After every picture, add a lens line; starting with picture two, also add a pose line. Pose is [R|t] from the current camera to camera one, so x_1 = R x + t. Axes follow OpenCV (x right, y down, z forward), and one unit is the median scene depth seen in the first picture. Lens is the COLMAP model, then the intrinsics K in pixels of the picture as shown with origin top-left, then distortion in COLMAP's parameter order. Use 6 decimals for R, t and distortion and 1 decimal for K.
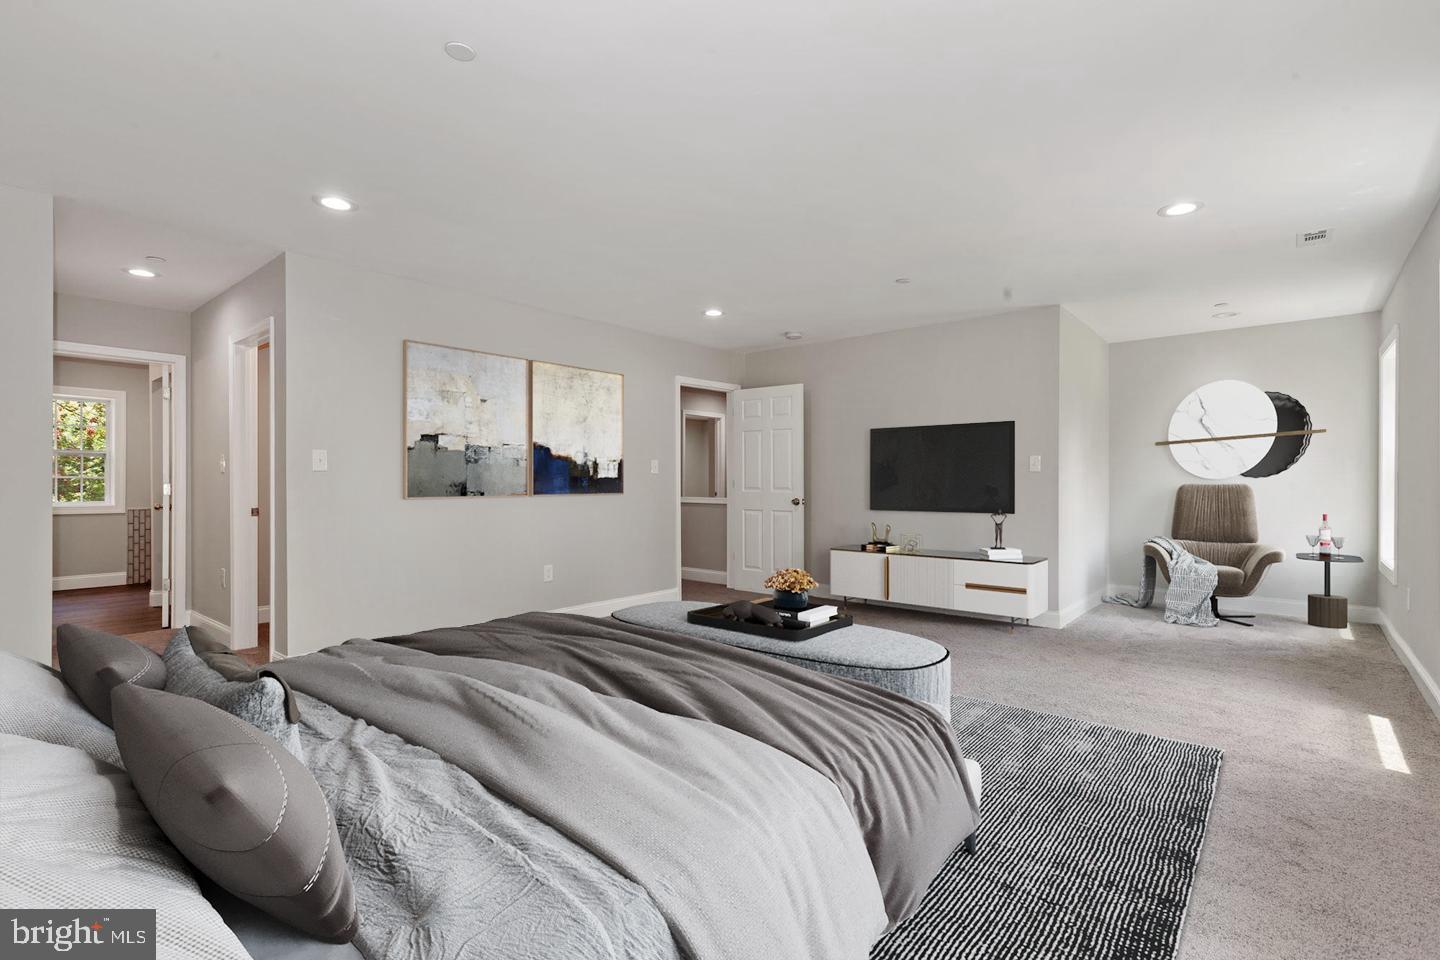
lens RADIAL K [[665.4, 0, 717.5], [0, 665.4, 482.9], [0, 0, 1]] dist [0.002194, 0.000081]
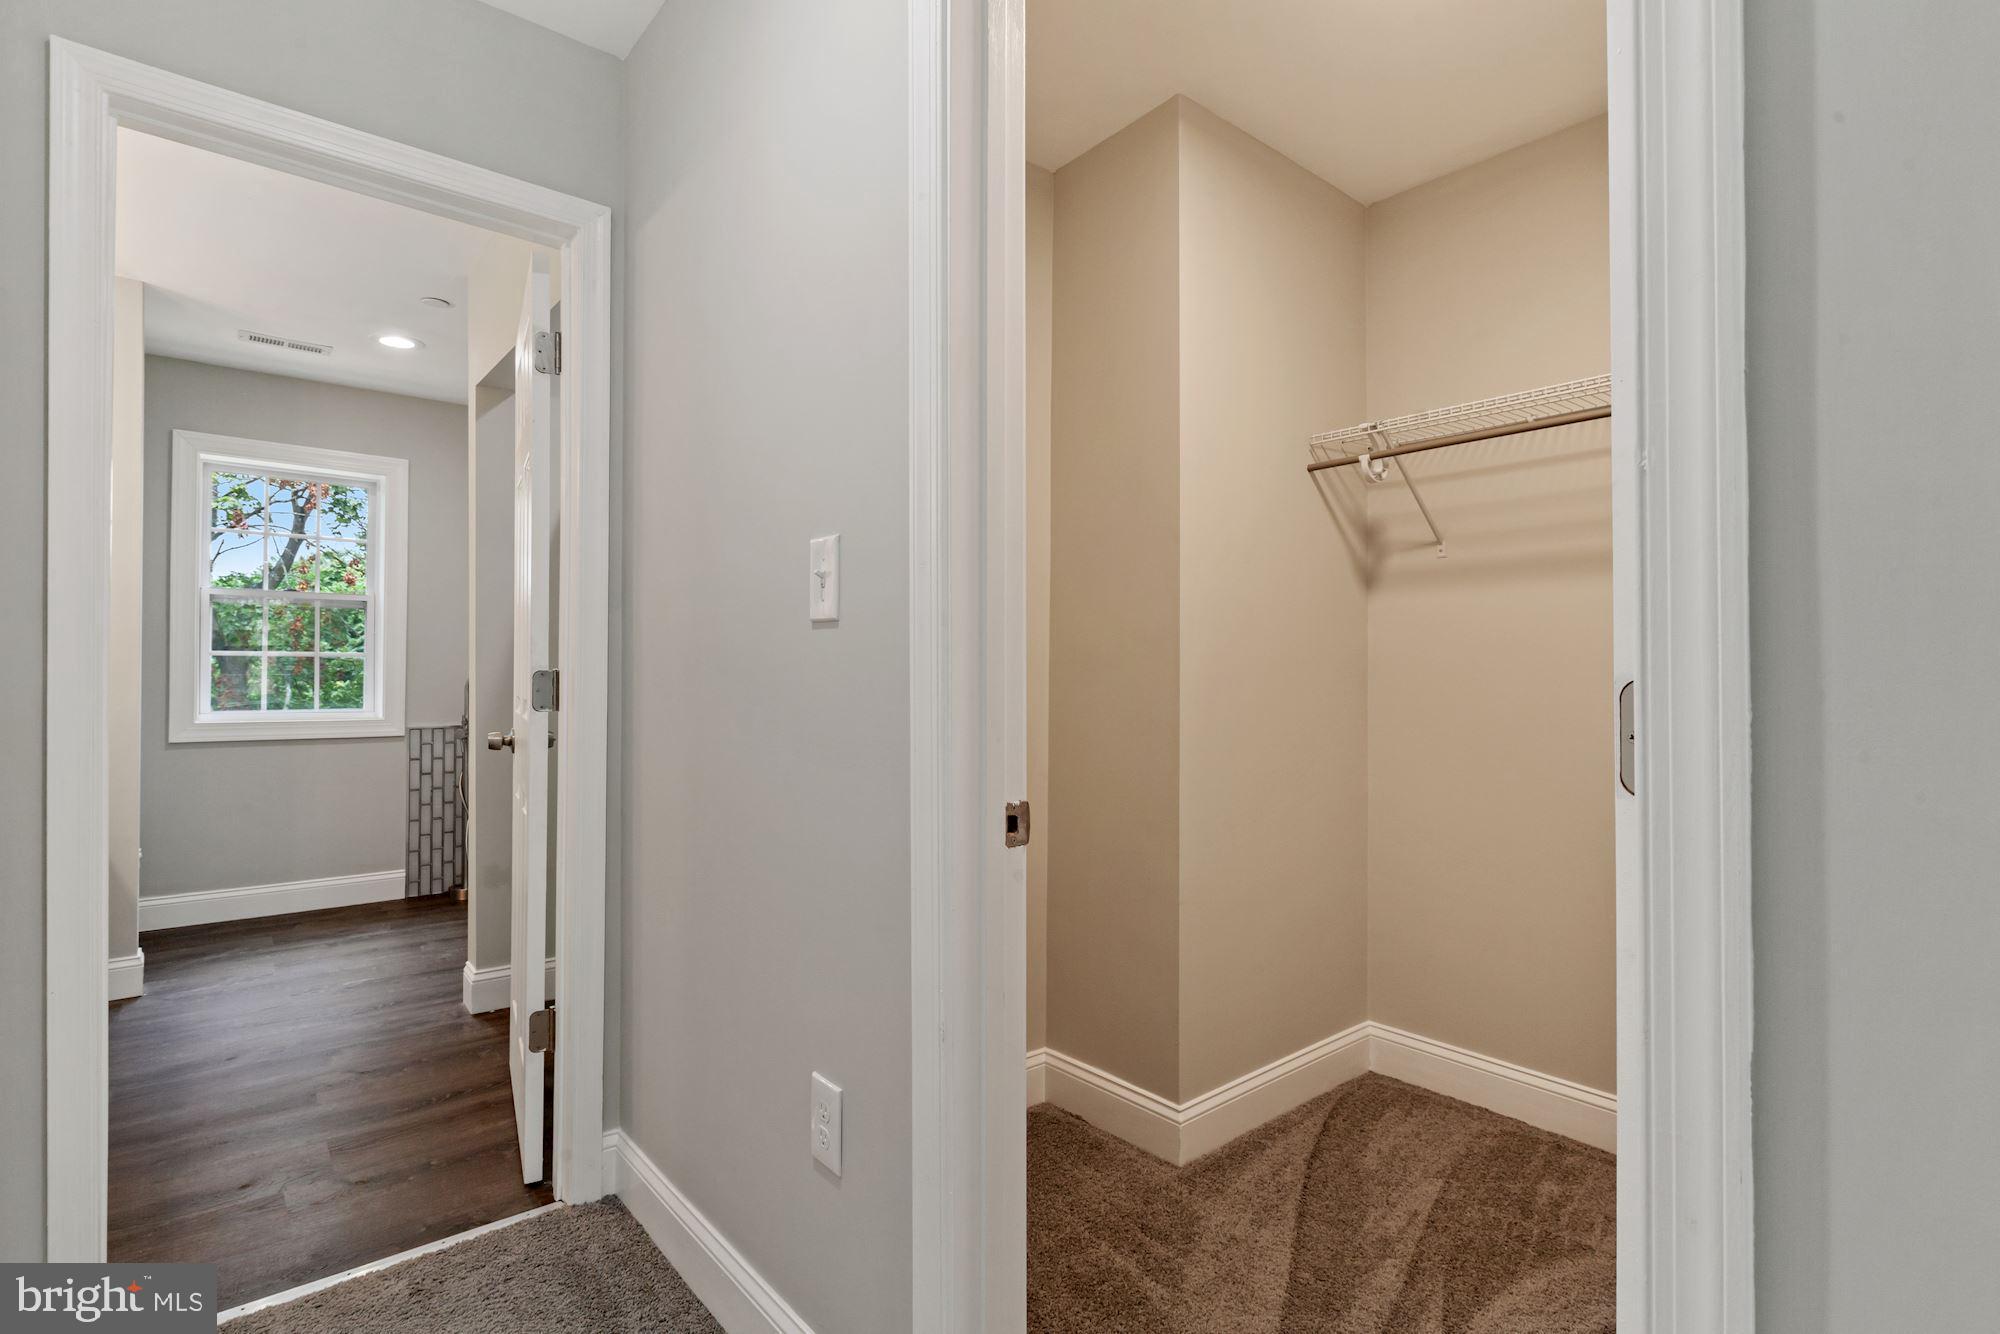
lens RADIAL K [[924.1, 0, 1002.0], [0, 924.1, 664.3], [0, 0, 1]] dist [0.002194, 0.000081]
pose [[0.988992, 0.004576, -0.147896, -0.409444], [-0.005674, 0.999959, -0.007007, 0.000395], [0.147857, 0.007769, 0.988978, 0.456051]]
